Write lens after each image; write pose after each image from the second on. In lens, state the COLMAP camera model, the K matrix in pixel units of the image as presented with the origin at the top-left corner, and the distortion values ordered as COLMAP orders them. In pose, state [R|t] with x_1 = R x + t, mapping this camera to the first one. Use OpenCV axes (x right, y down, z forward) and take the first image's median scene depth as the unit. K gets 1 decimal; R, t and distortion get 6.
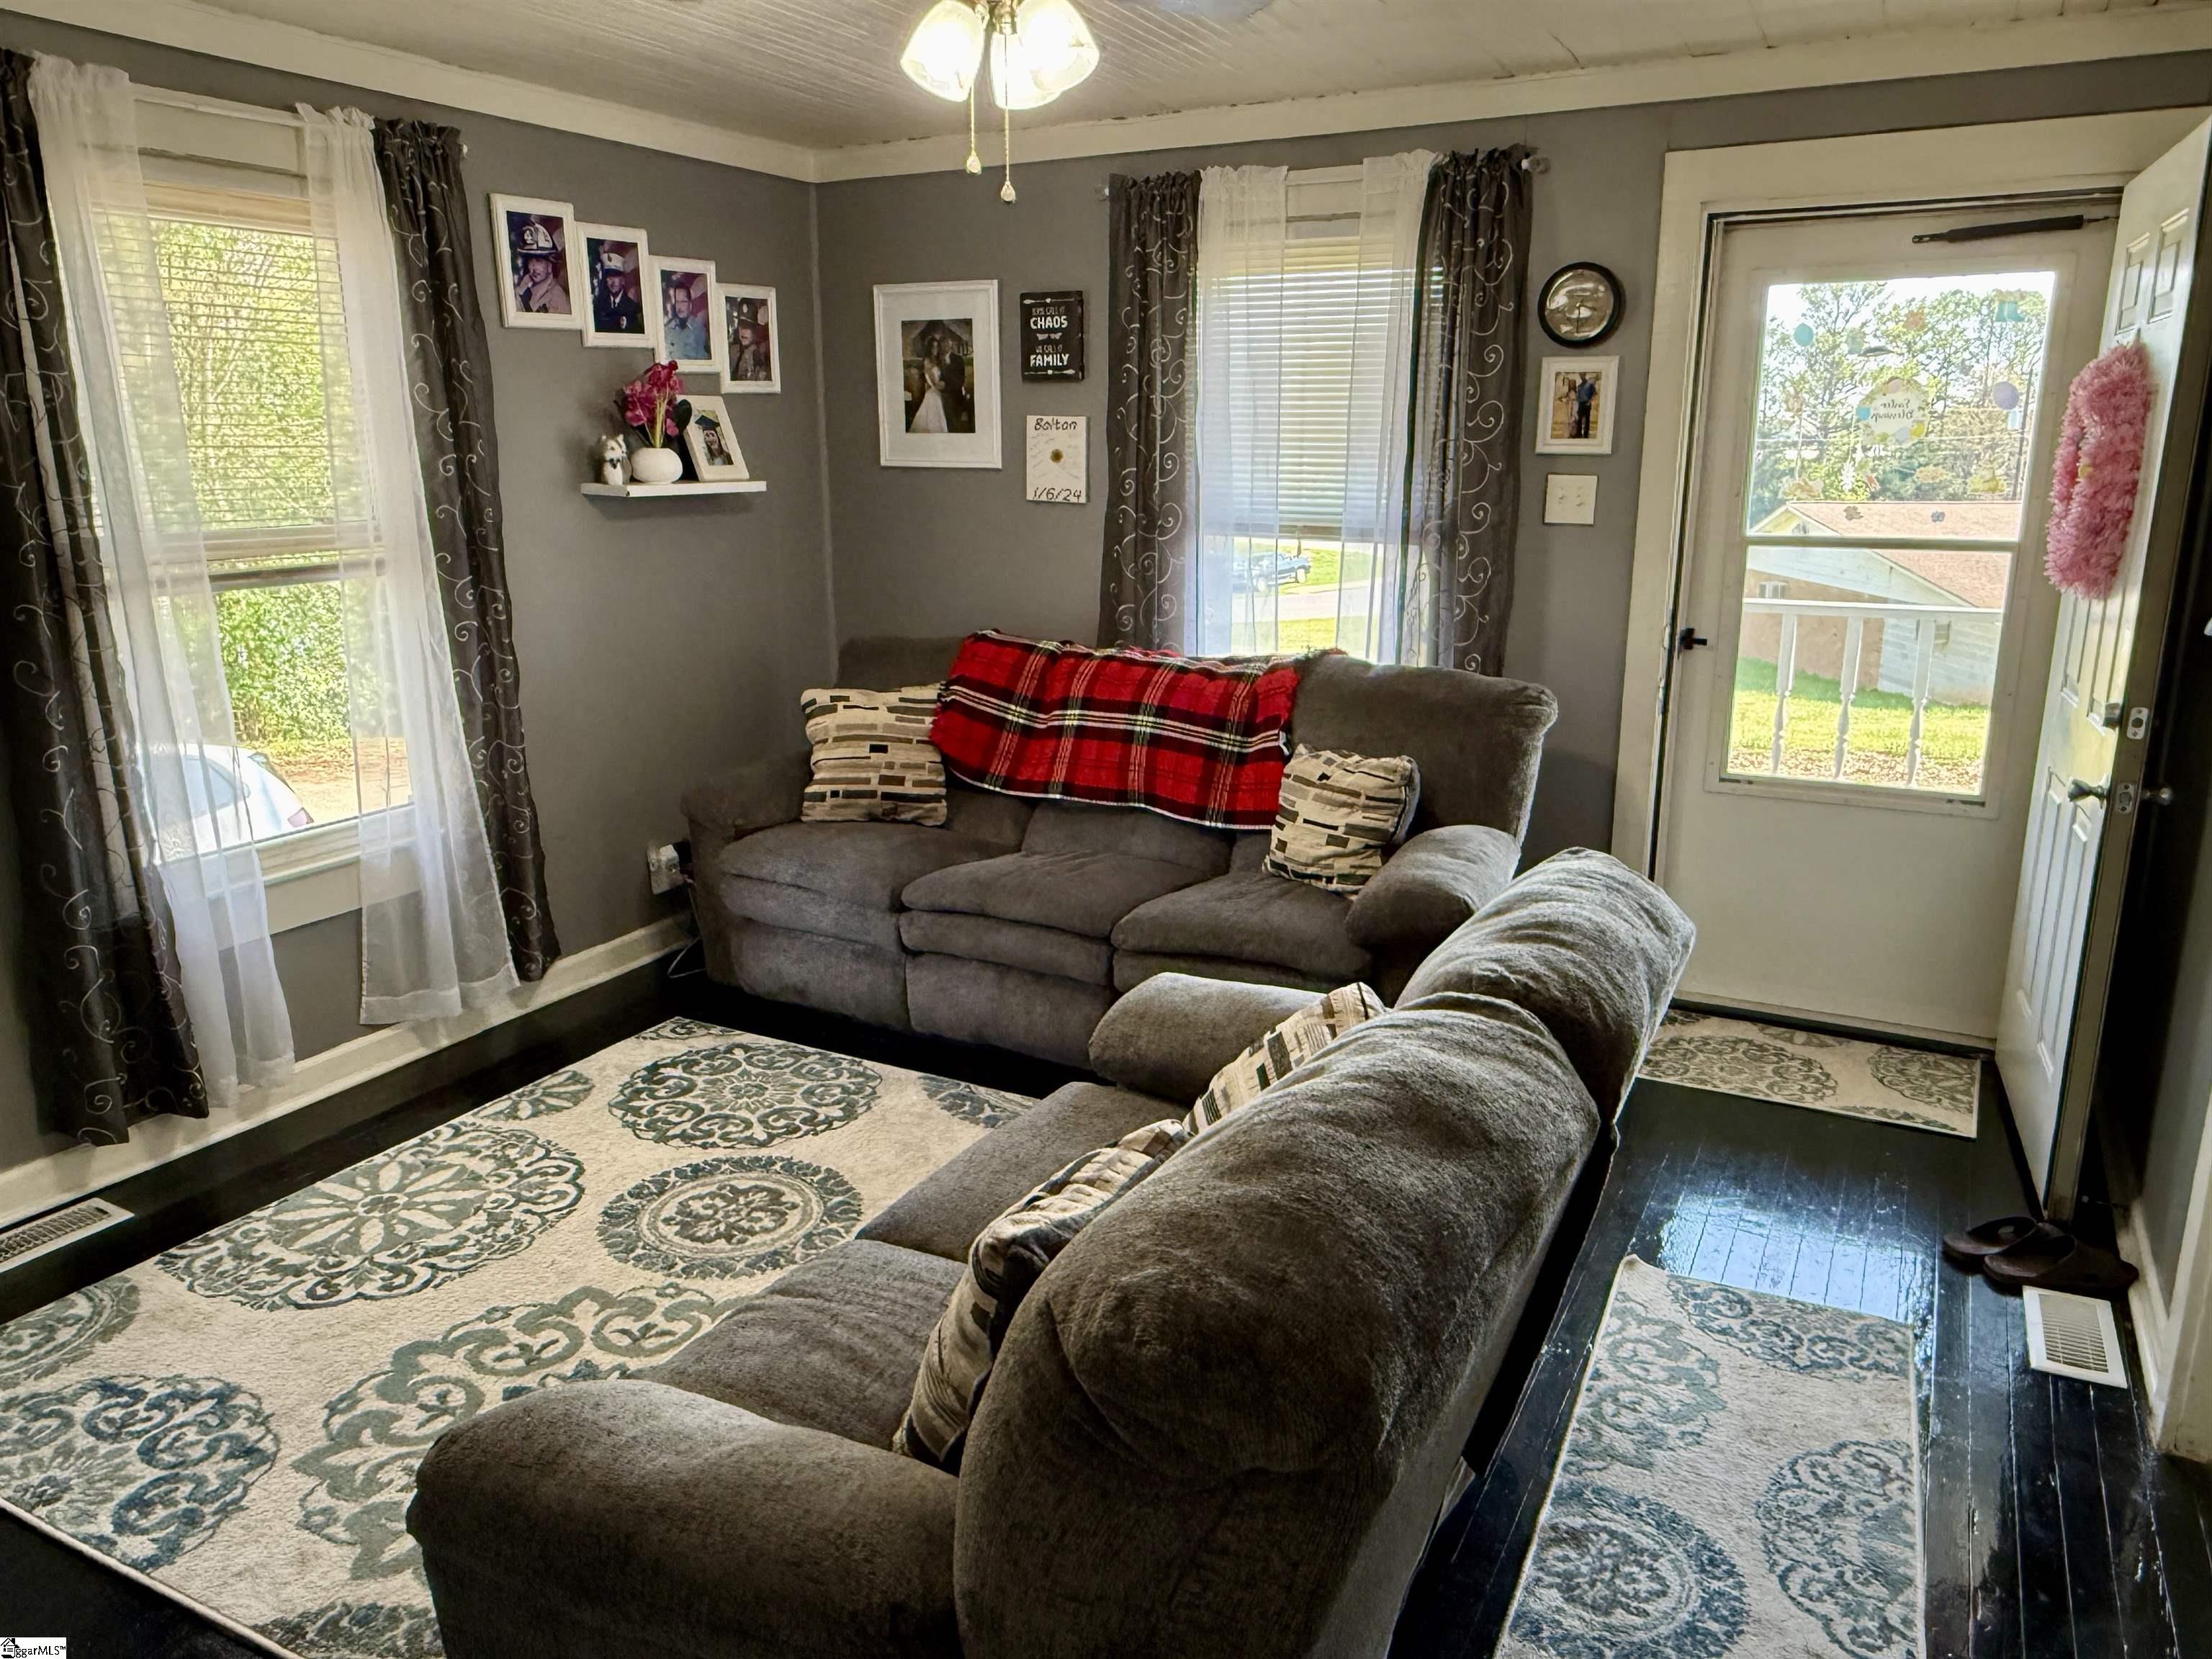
lens RADIAL K [[1546.9, 0, 1091.2], [0, 1546.9, 837.7], [0, 0, 1]] dist [0.006073, 0.000367]
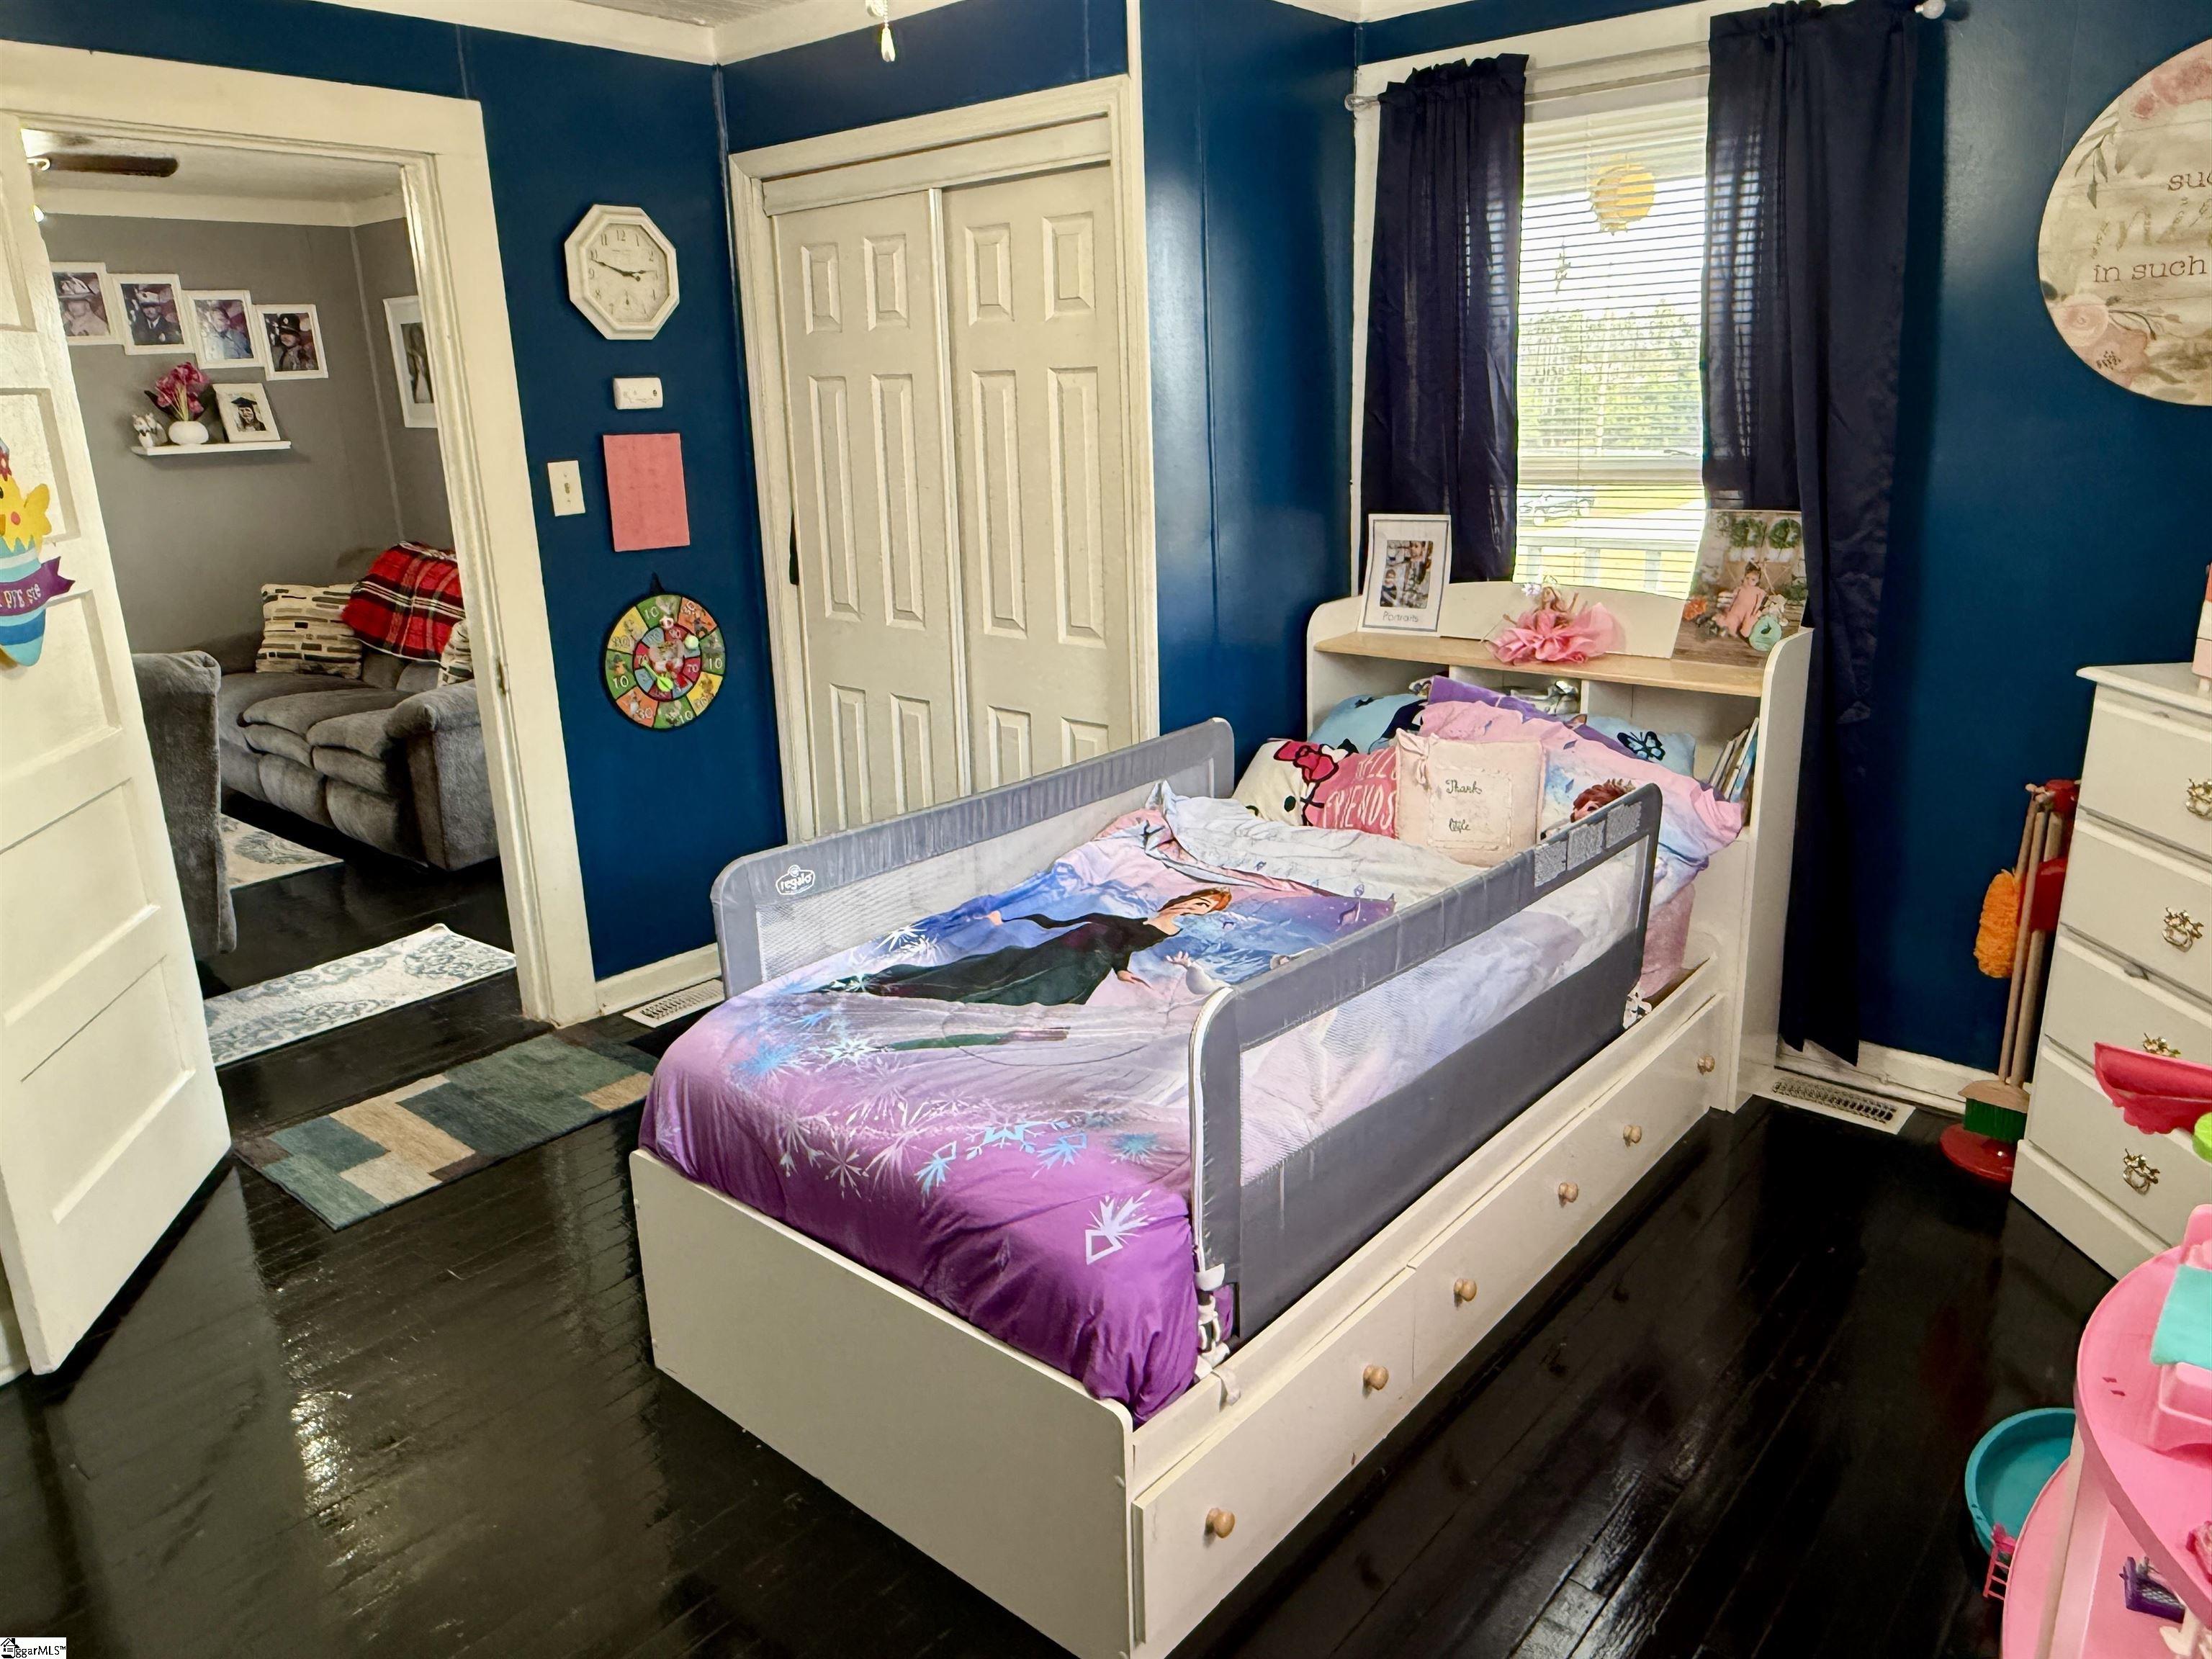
lens RADIAL K [[1530.6, 0, 1099.3], [0, 1530.6, 826.7], [0, 0, 1]] dist [0.003913, 0.000174]
pose [[0.976835, 0.043974, -0.209427, 0.935121], [-0.035381, 0.998378, 0.044603, 0.043209], [0.211049, -0.036160, 0.976806, -0.283313]]
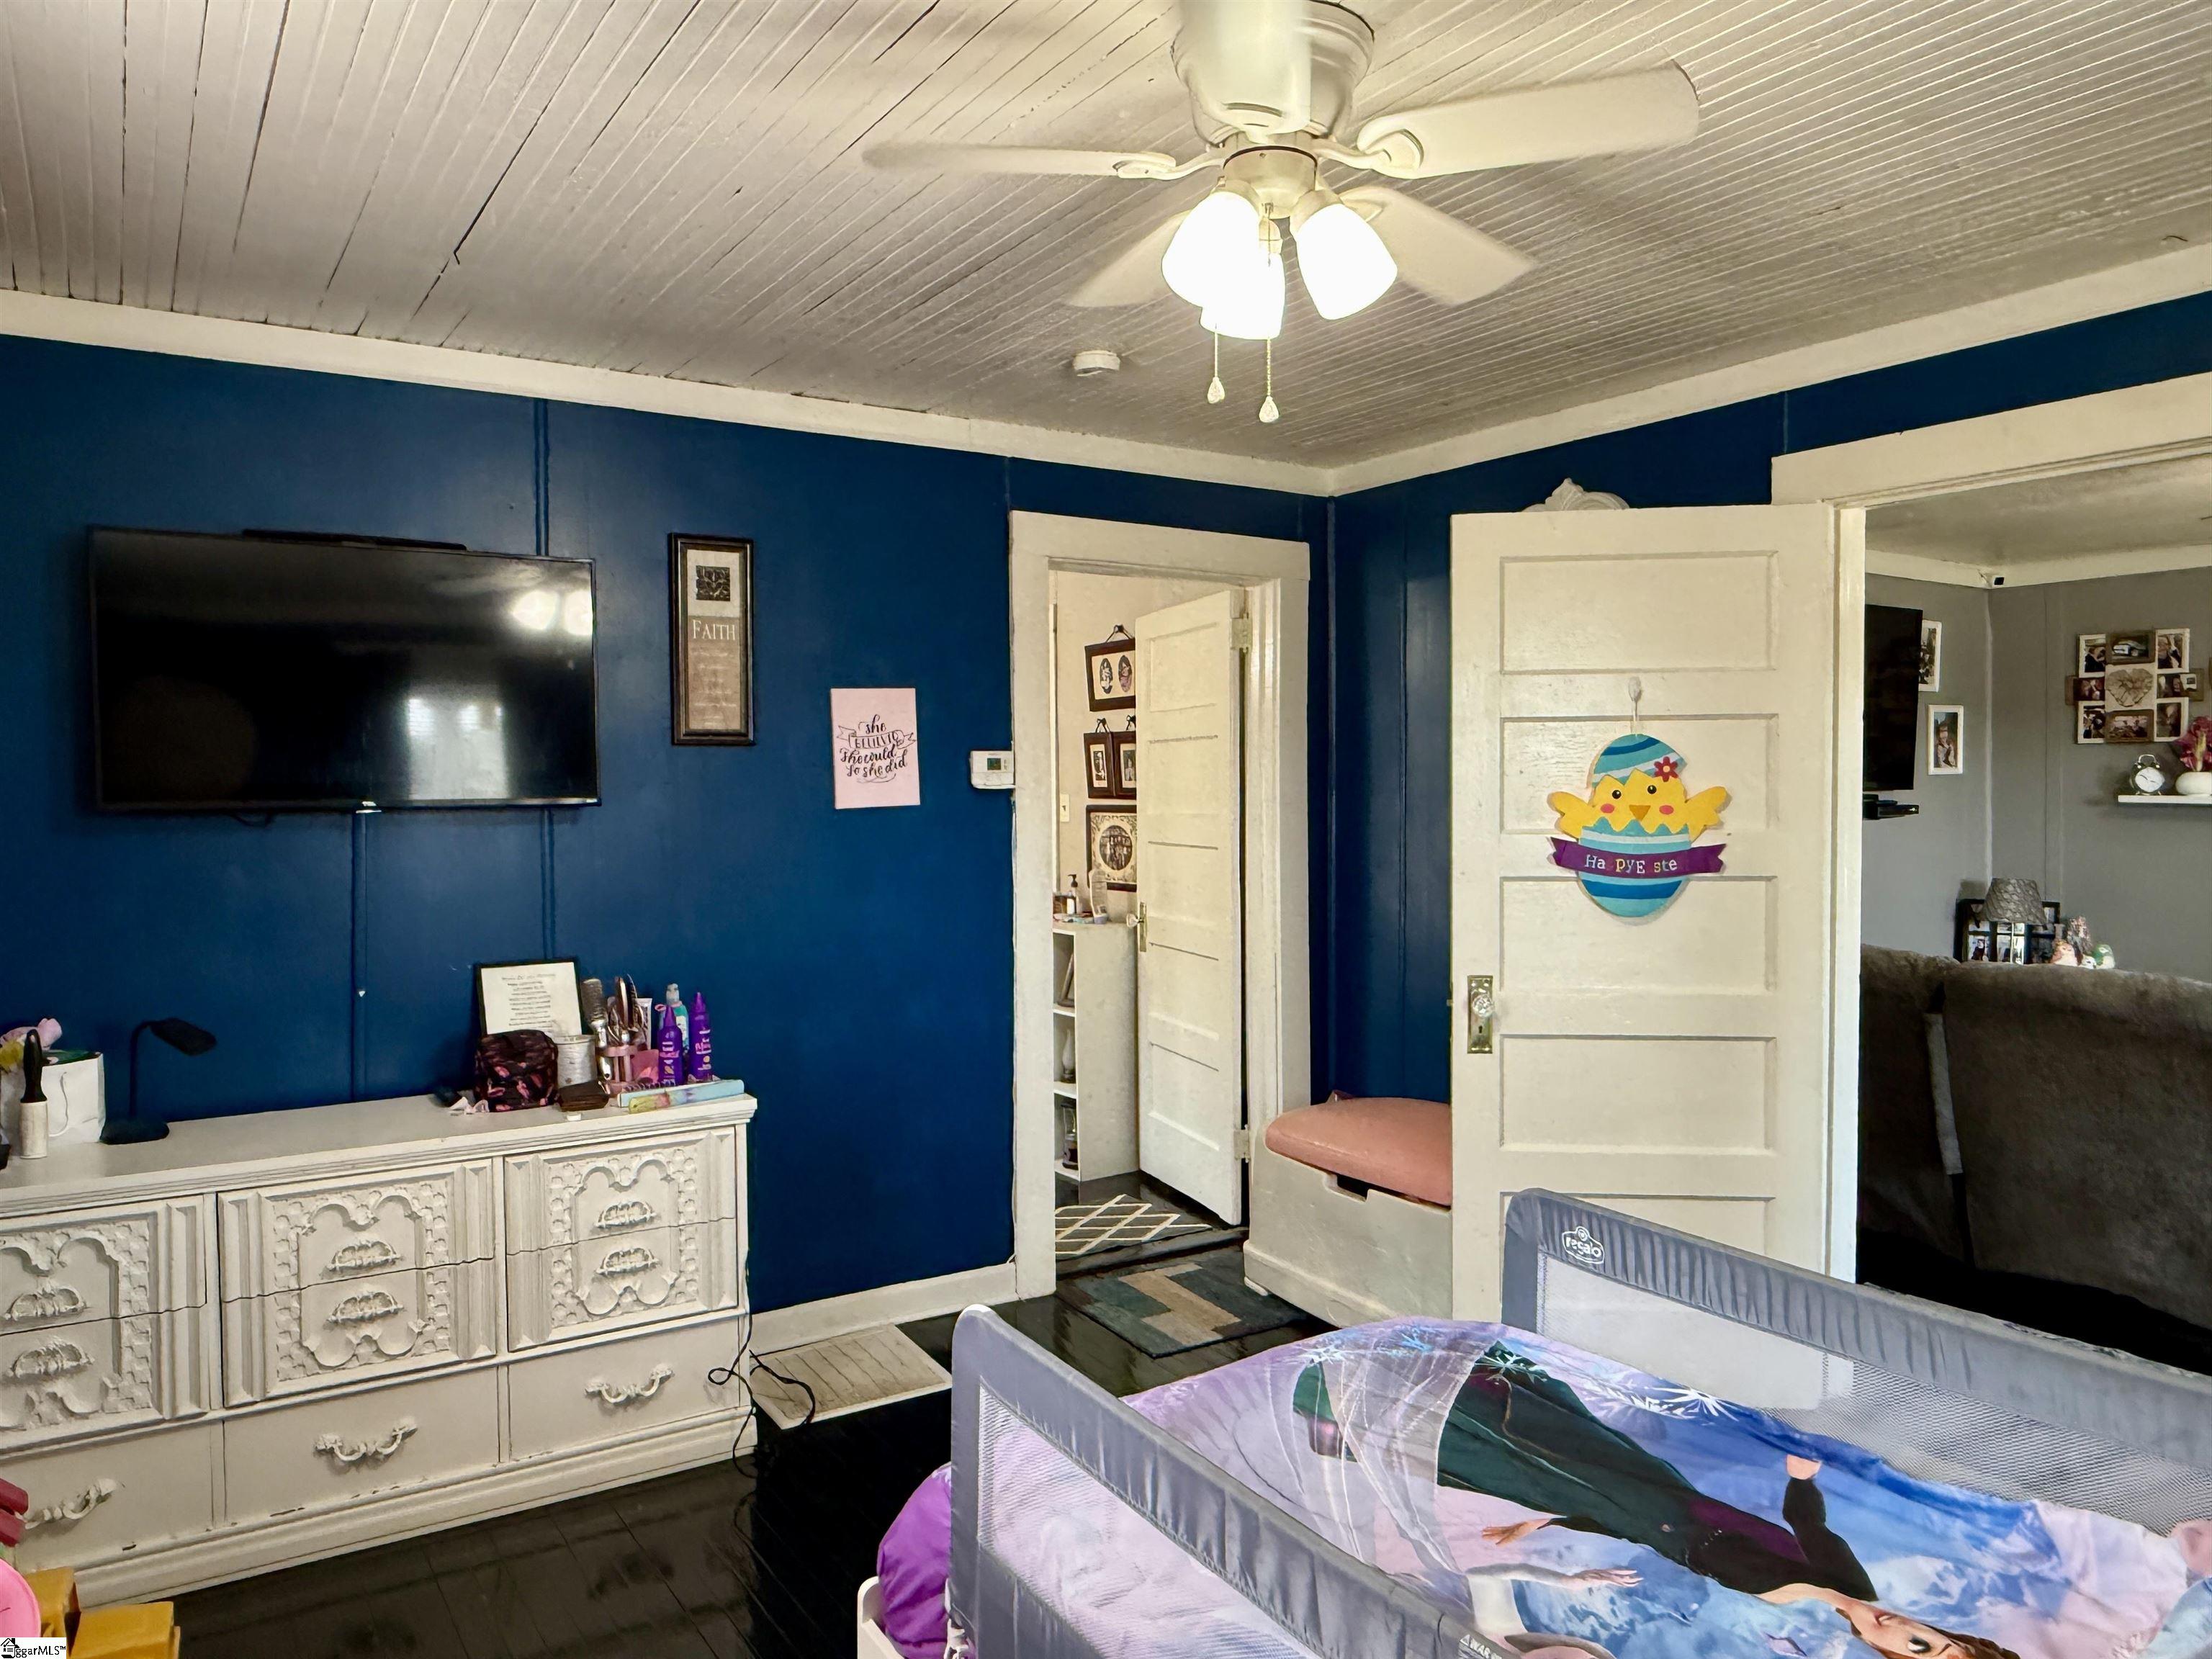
lens RADIAL K [[1530.6, 0, 1099.3], [0, 1530.6, 826.7], [0, 0, 1]] dist [0.003913, 0.000174]
pose [[-0.474594, 0.040368, -0.879279, 1.231482], [-0.207637, 0.965621, 0.156405, -0.091969], [0.855364, 0.256800, -0.449896, 0.337264]]
